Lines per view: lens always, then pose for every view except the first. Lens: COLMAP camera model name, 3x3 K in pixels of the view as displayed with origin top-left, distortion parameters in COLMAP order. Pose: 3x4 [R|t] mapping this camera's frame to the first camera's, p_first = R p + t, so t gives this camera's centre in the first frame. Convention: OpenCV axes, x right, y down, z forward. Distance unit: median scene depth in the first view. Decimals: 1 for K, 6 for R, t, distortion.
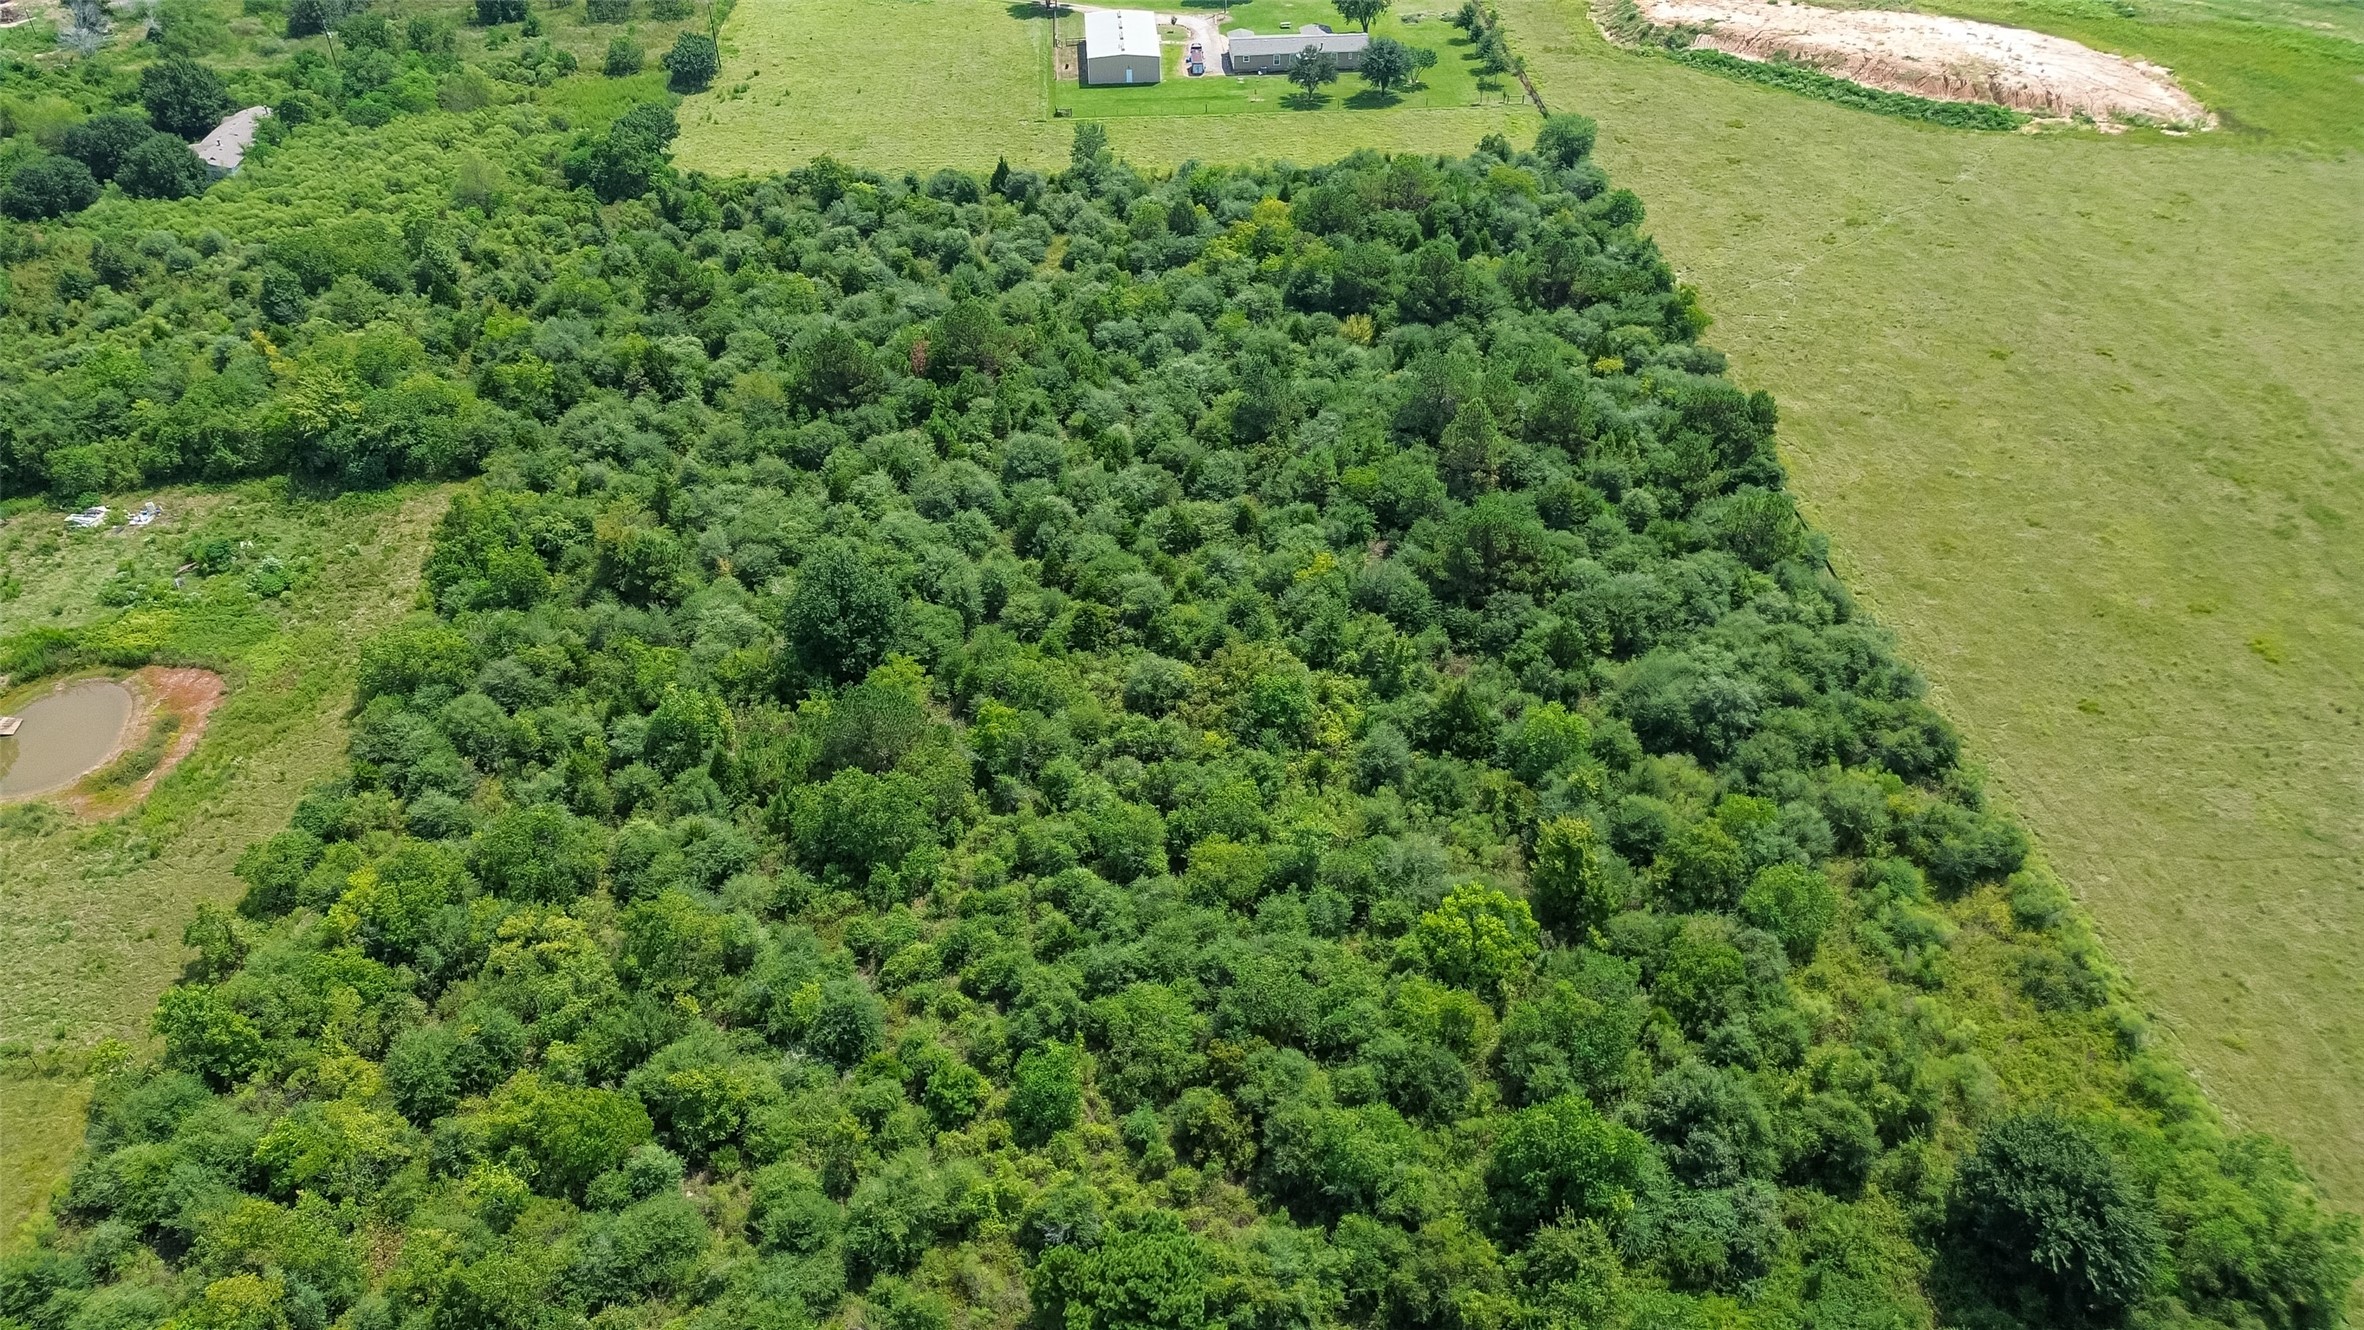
lens RADIAL K [[1677.5, 0, 1196.8], [0, 1677.5, 654.7], [0, 0, 1]] dist [0.068365, -0.067197]
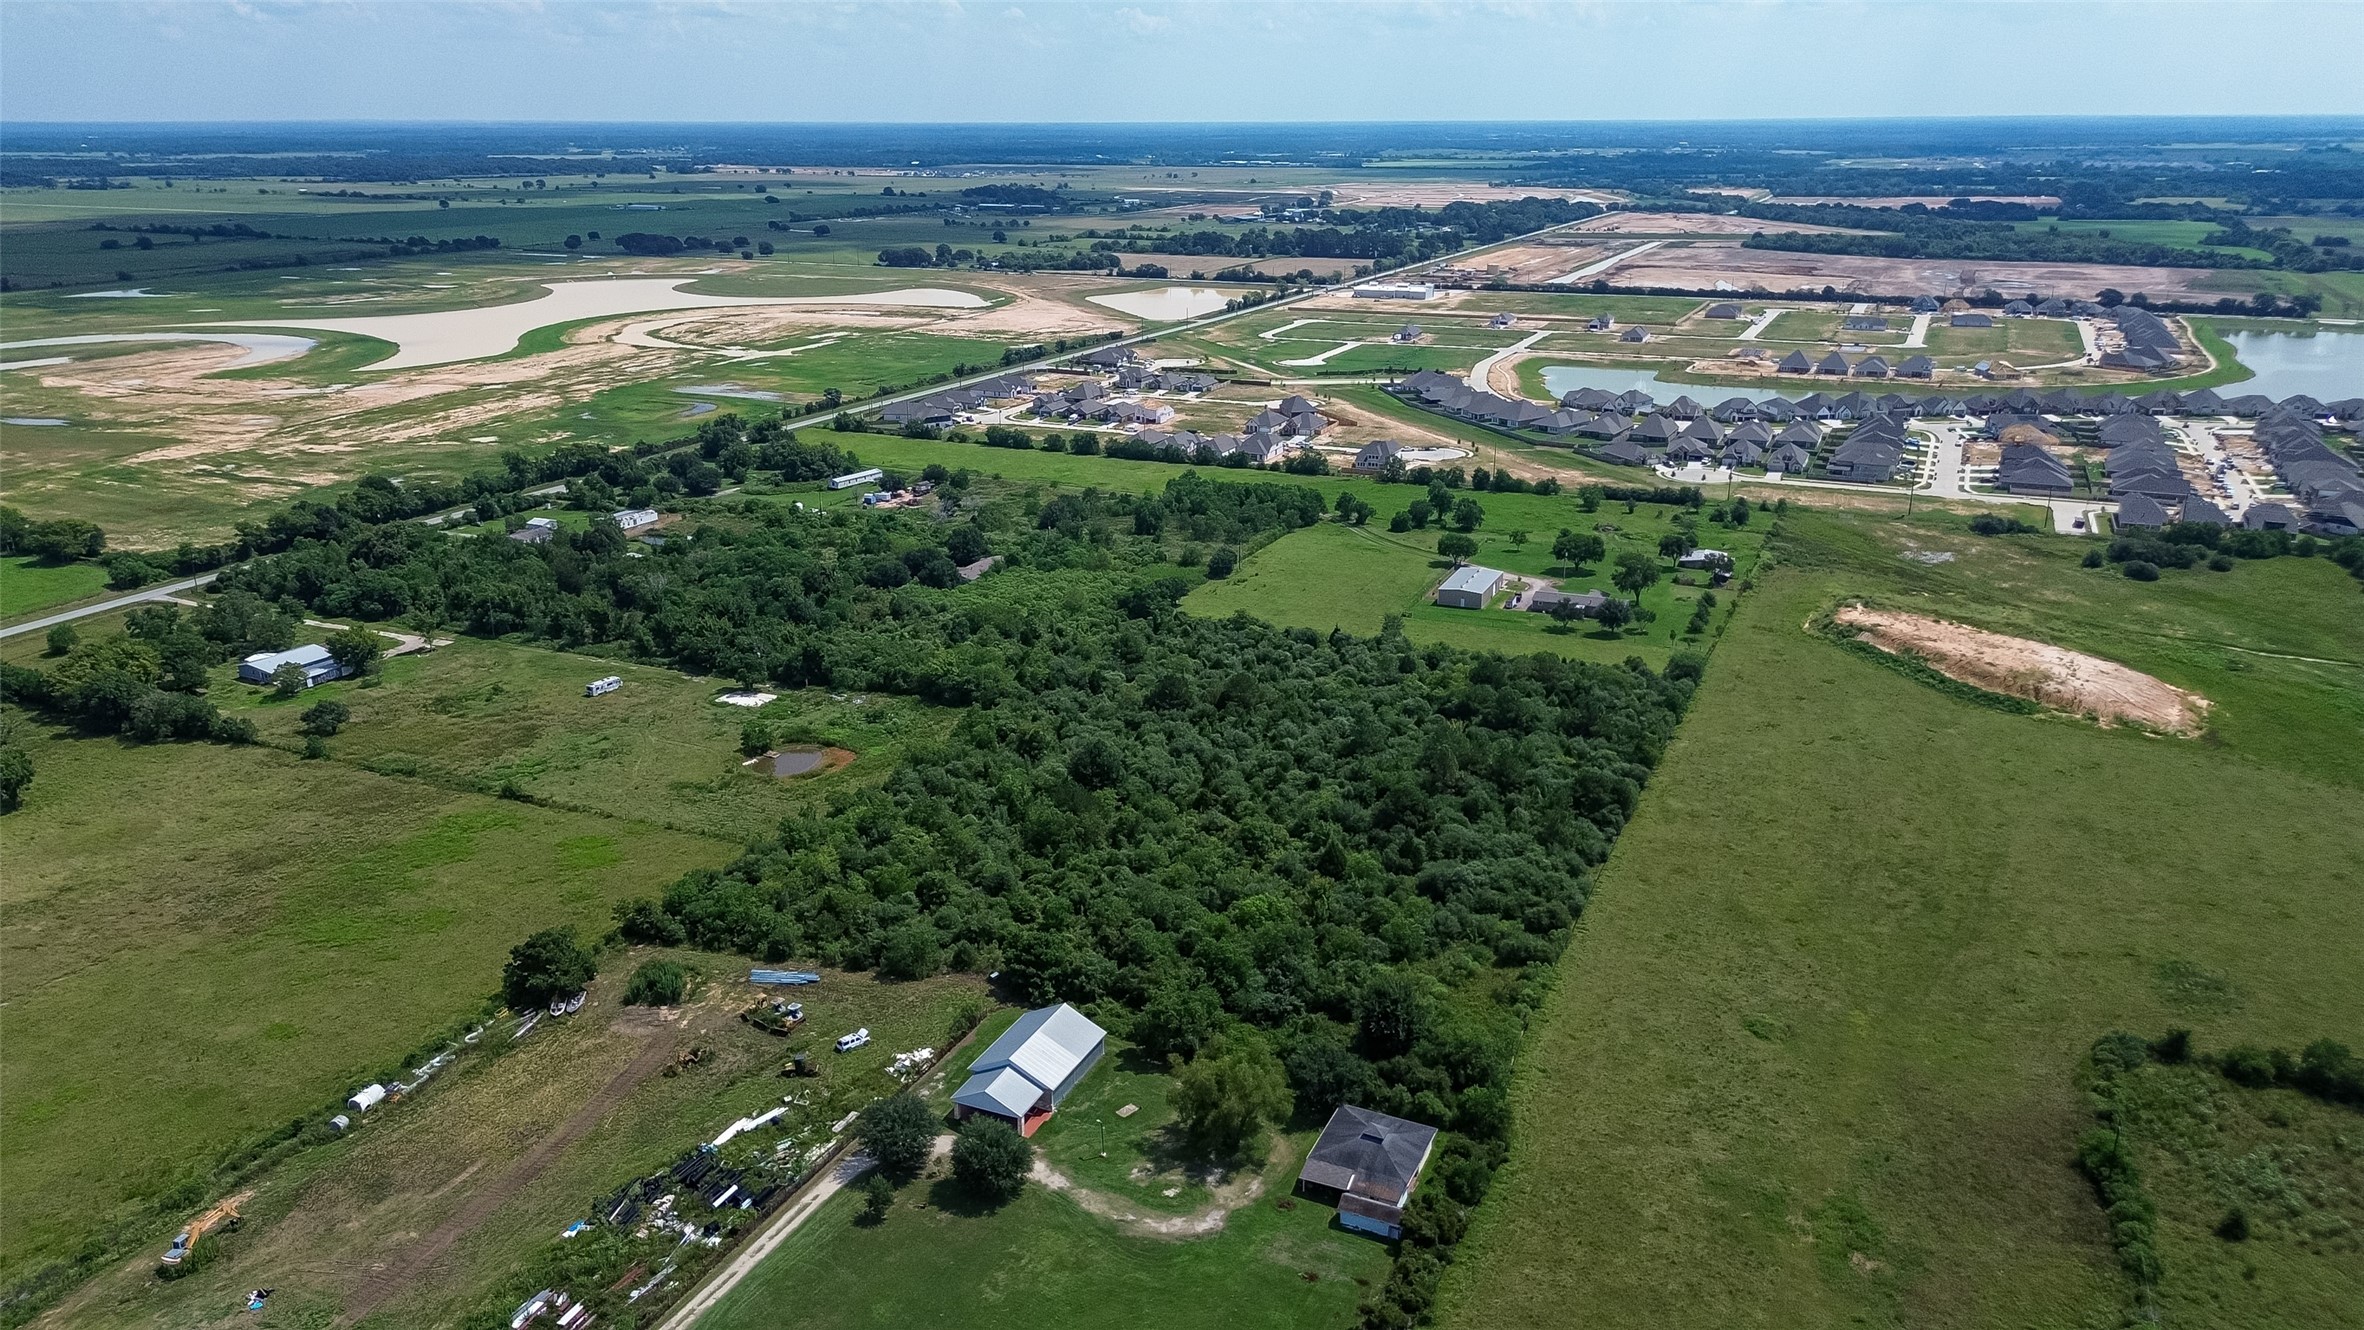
lens RADIAL K [[1677.5, 0, 1186.2], [0, 1677.5, 670.9], [0, 0, 1]] dist [0.068365, -0.067197]
pose [[0.889092, 0.148990, -0.432801, 0.596029], [-0.279721, 0.925296, -0.256095, 0.279512], [0.362314, 0.348755, 0.864349, -0.632525]]
